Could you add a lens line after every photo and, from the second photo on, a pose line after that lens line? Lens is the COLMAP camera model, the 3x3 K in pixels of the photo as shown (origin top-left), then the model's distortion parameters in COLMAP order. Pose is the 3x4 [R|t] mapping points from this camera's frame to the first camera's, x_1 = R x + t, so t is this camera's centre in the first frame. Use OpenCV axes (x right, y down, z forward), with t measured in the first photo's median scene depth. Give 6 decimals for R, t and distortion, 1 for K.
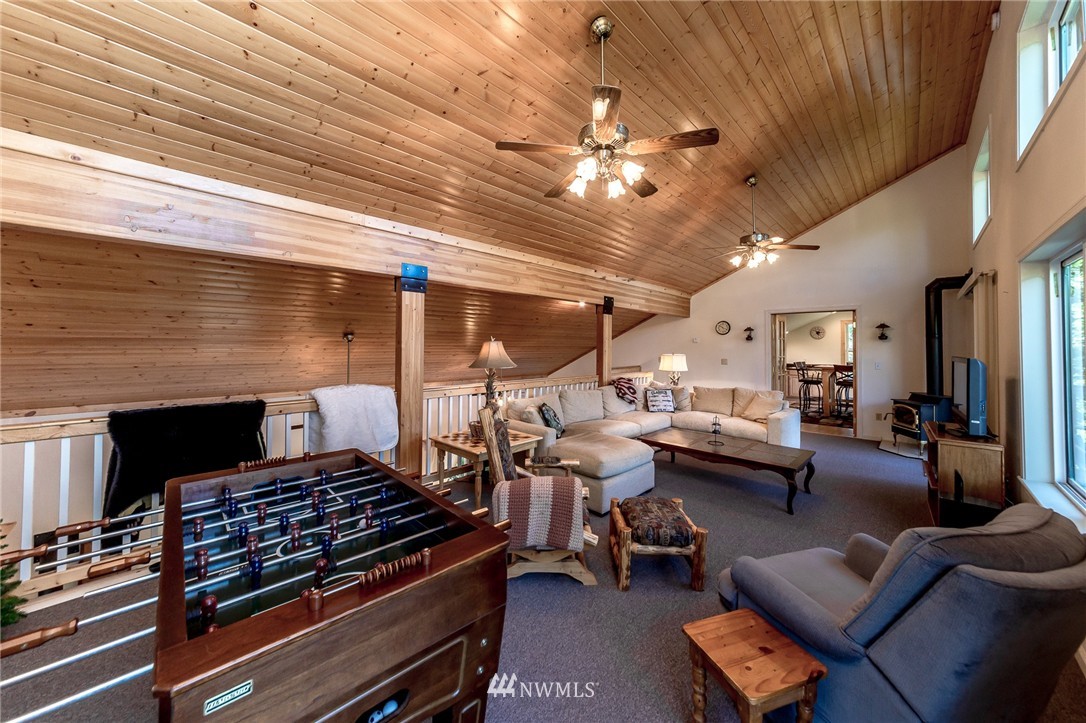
lens RADIAL K [[387.6, 0, 545.0], [0, 387.6, 342.3], [0, 0, 1]] dist [0.000498, 0.000212]
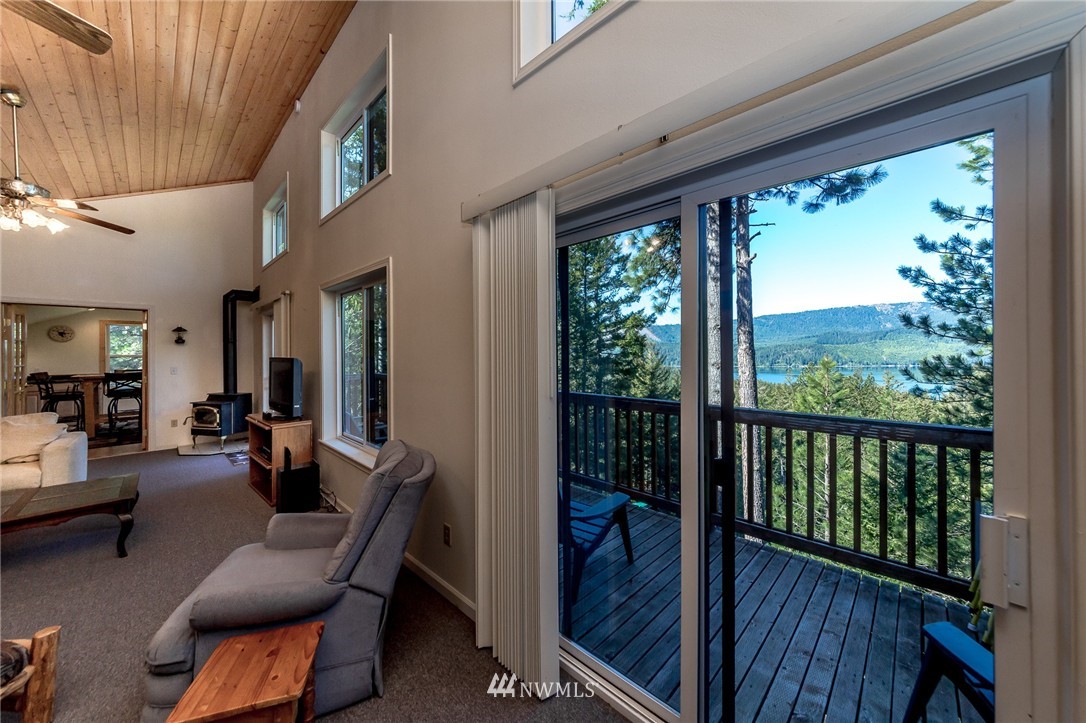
lens RADIAL K [[387.6, 0, 542.9], [0, 387.6, 352.8], [0, 0, 1]] dist [0.000498, 0.000212]
pose [[0.021814, -0.007042, 0.999737, -0.091421], [-0.005855, 0.999957, 0.007171, 0.004535], [-0.999745, -0.006010, 0.021771, 0.068624]]
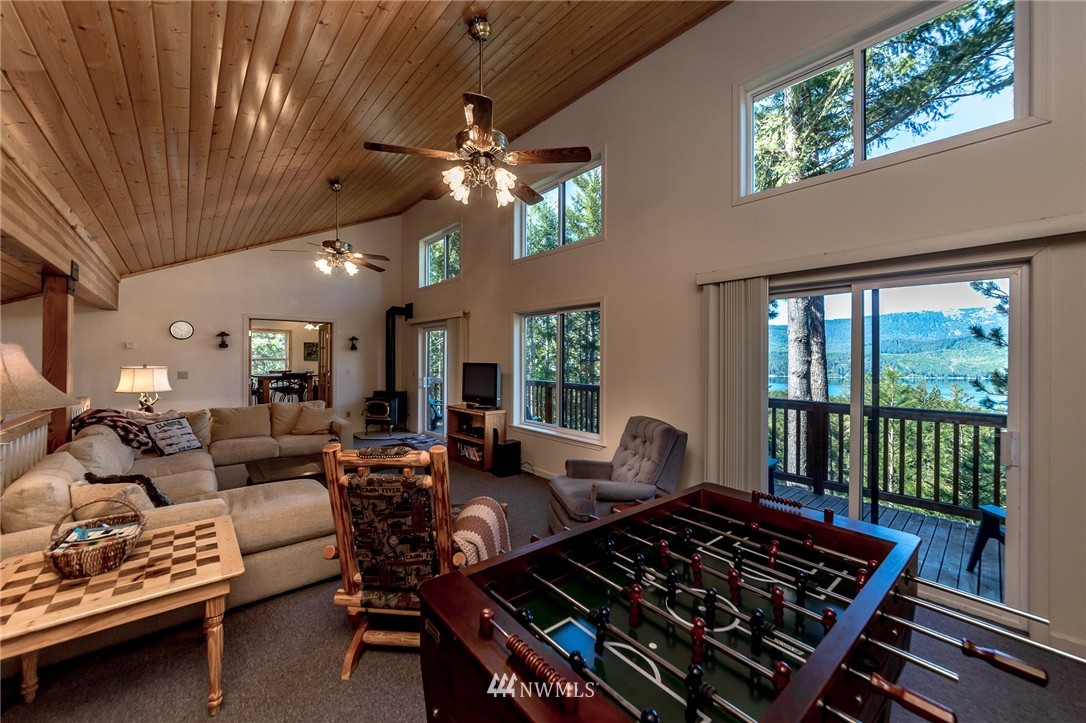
lens RADIAL K [[409.9, 0, 545.0], [0, 409.9, 359.9], [0, 0, 1]] dist [-0.002820, 0.000153]
pose [[0.082954, -0.008722, 0.996515, -0.379141], [-0.016624, 0.999810, 0.010135, 0.001142], [-0.996415, -0.017407, 0.082794, 0.320442]]
